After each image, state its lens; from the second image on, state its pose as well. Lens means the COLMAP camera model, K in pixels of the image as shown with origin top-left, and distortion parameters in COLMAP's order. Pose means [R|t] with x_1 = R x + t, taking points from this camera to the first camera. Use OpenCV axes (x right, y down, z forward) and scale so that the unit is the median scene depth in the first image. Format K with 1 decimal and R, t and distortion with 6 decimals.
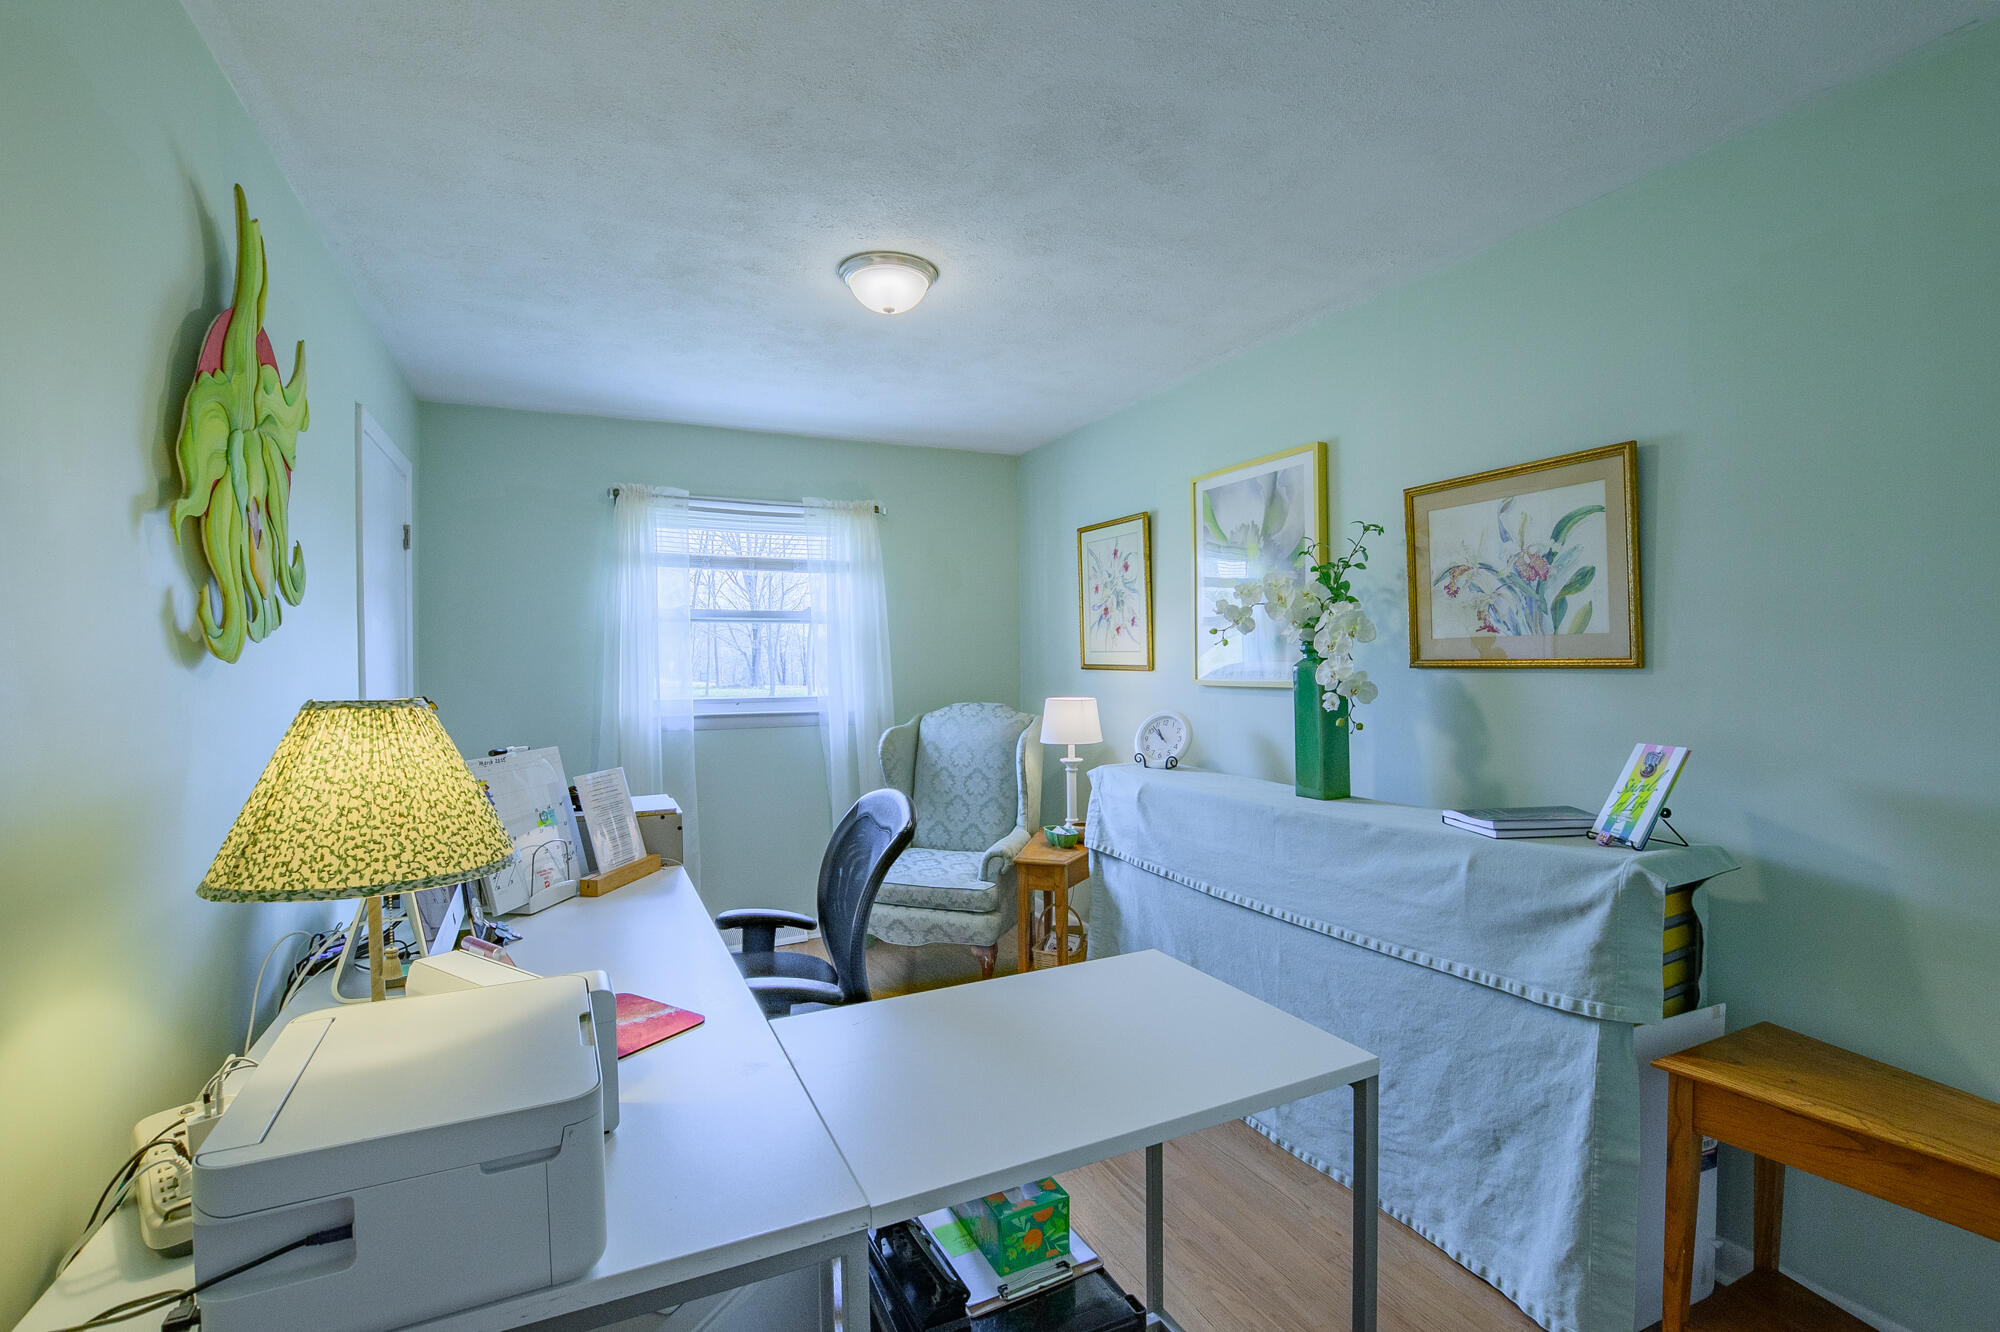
lens RADIAL K [[893.1, 0, 1000.8], [0, 893.1, 661.8], [0, 0, 1]] dist [-0.034374, 0.006306]
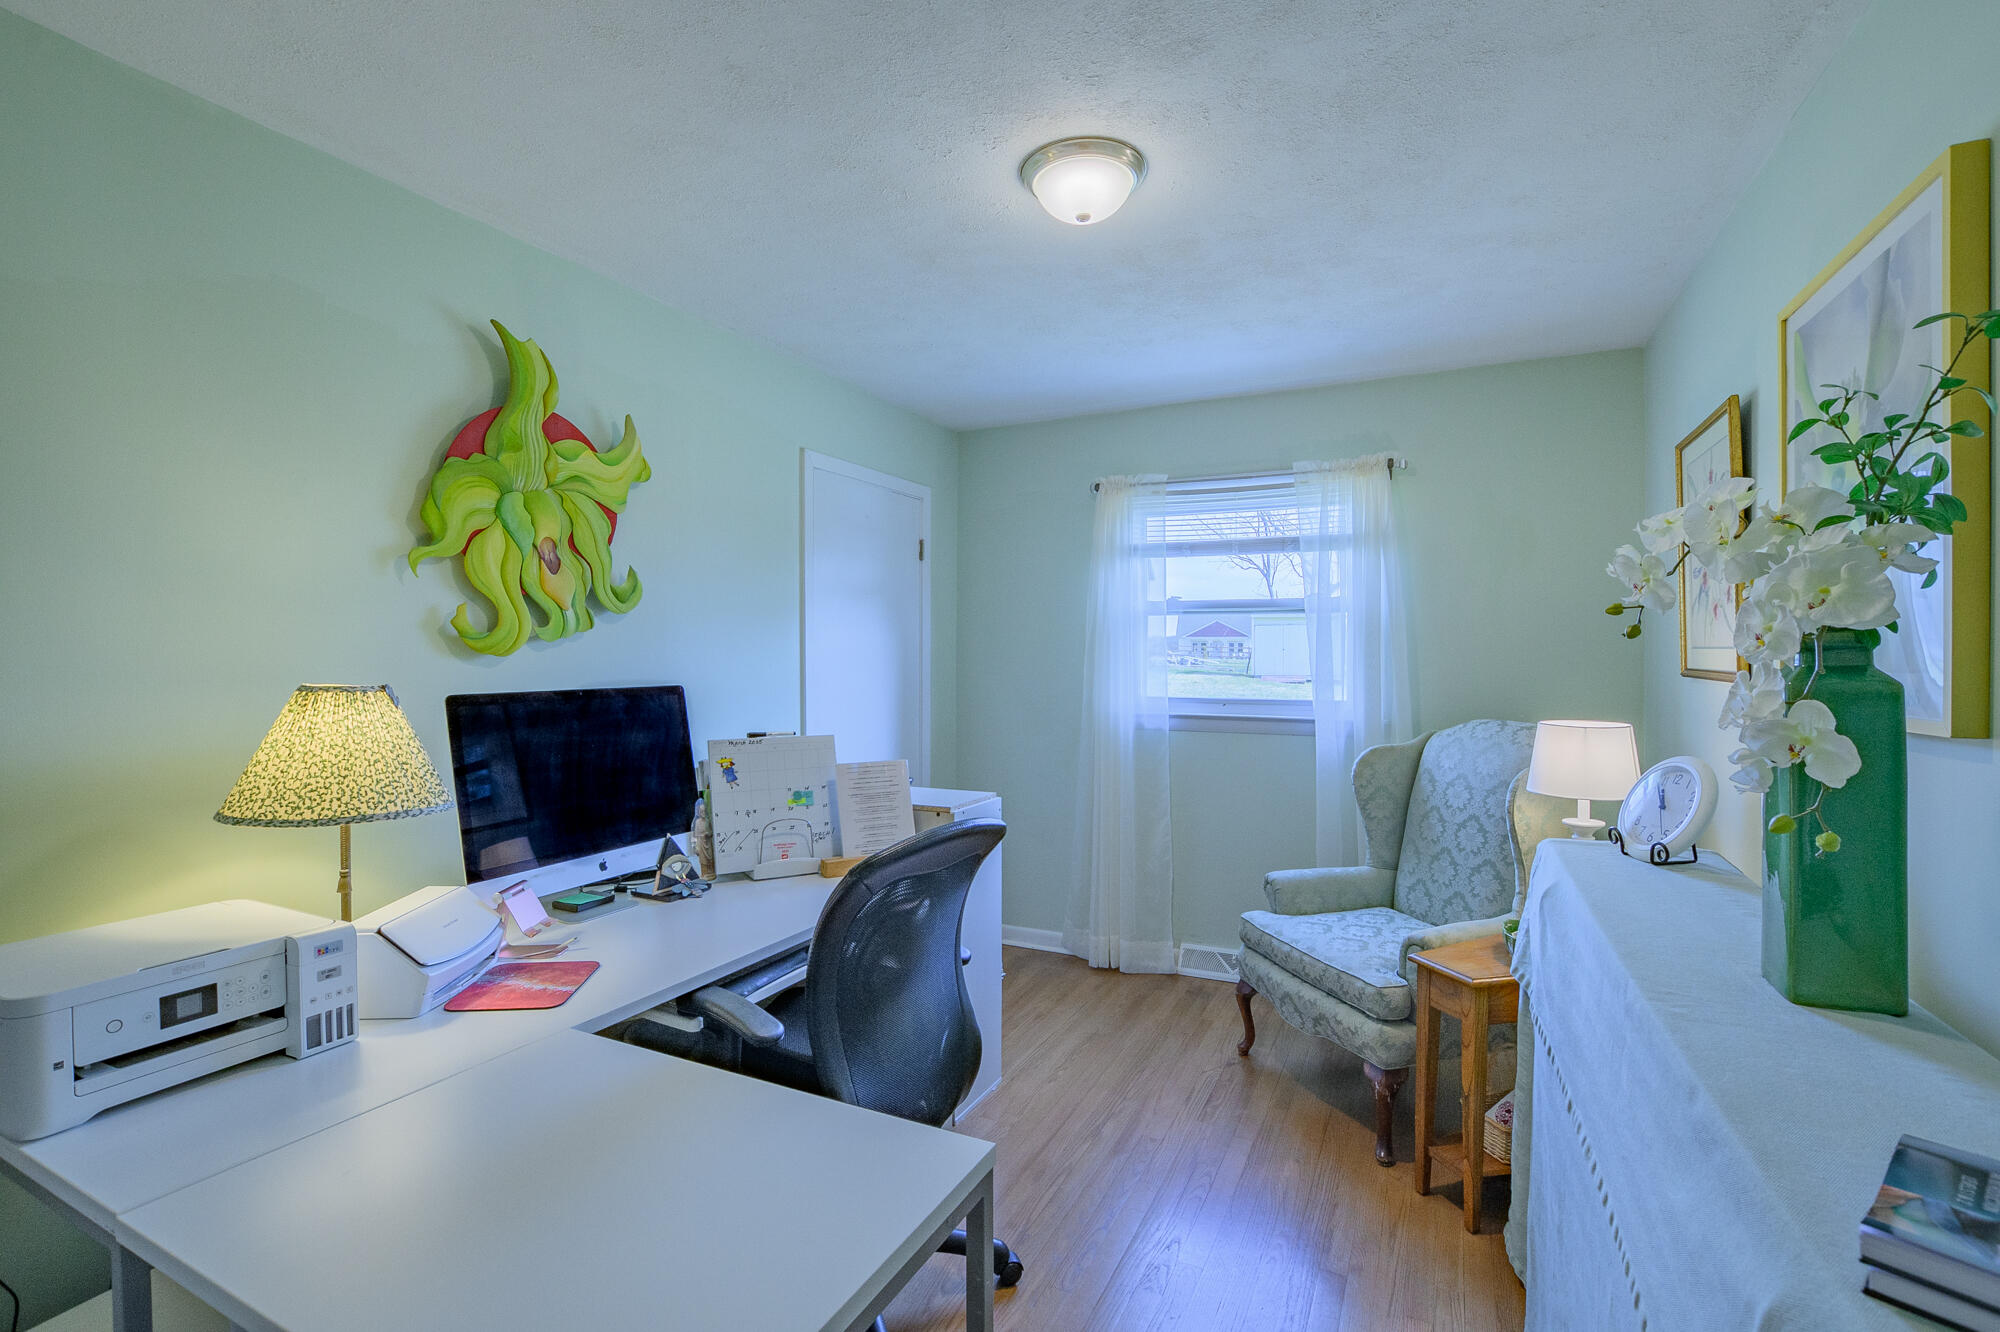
lens RADIAL K [[893.1, 0, 1008.2], [0, 893.1, 662.2], [0, 0, 1]] dist [-0.034374, 0.006306]
pose [[0.615162, 0.015945, -0.788239, 0.297016], [-0.009465, 0.999873, 0.012840, -0.005107], [0.788344, -0.000438, 0.615235, 0.293689]]
